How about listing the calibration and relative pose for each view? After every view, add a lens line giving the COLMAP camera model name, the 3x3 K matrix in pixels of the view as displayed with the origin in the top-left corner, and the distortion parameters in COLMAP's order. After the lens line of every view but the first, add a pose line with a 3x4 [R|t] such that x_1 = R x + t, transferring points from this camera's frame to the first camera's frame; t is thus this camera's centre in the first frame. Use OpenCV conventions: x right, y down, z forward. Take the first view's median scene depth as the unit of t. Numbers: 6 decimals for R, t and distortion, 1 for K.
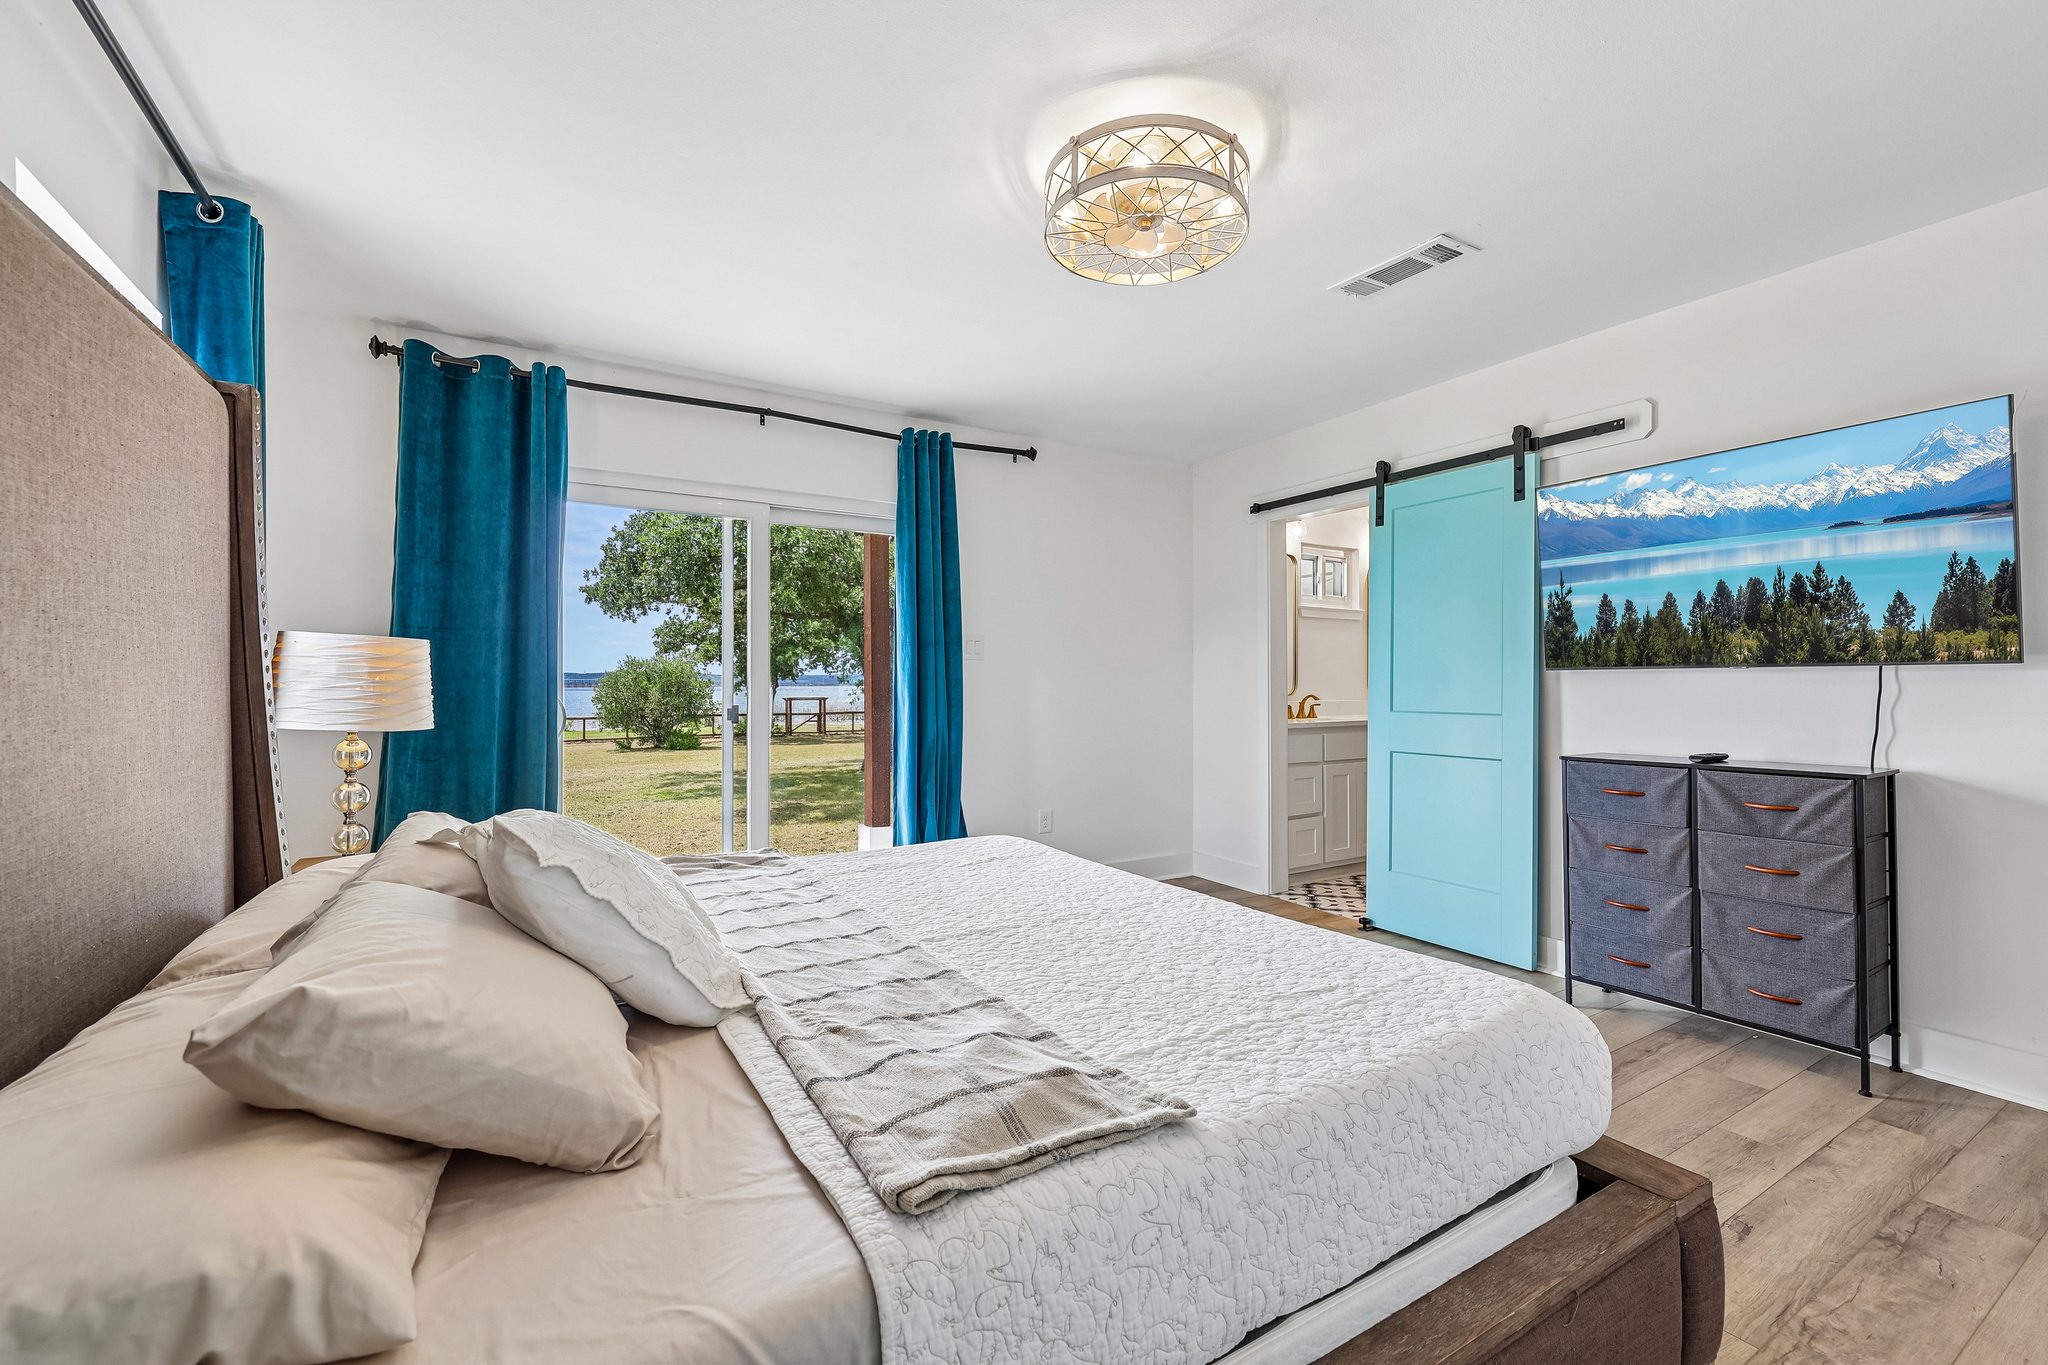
lens RADIAL K [[862.2, 0, 1024.0], [0, 862.2, 682.5], [0, 0, 1]] dist [-0.000903, 0.000088]
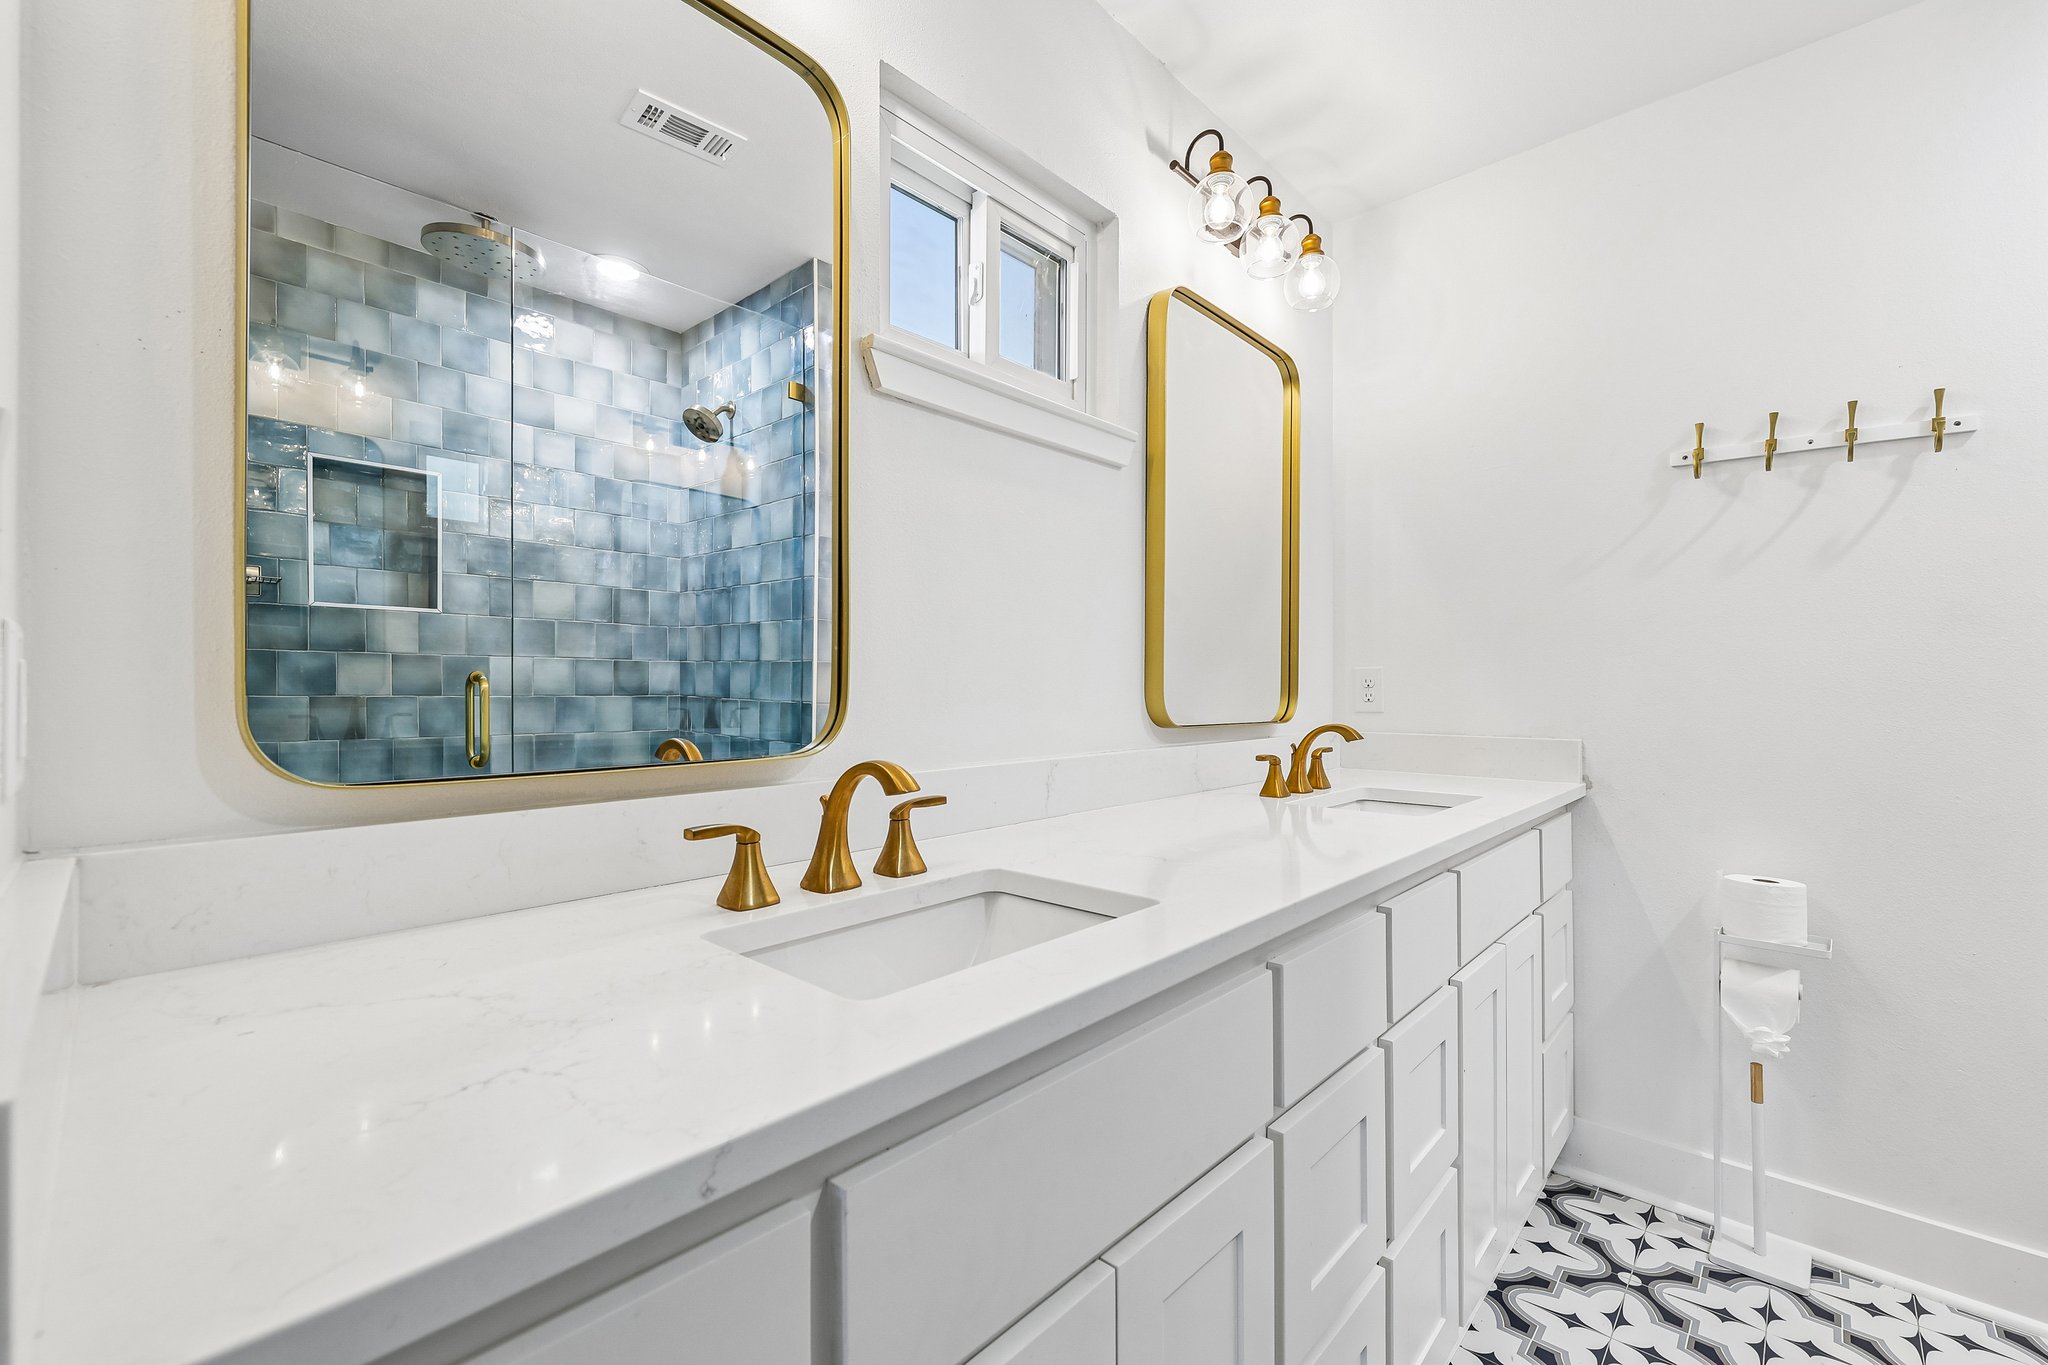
lens RADIAL K [[862.2, 0, 1024.0], [0, 862.2, 682.5], [0, 0, 1]] dist [-0.000903, 0.000088]
pose [[0.961736, 0.002209, 0.273967, 0.310524], [-0.000722, 0.999984, -0.005528, -0.001350], [-0.273975, 0.005118, 0.961723, 0.812452]]
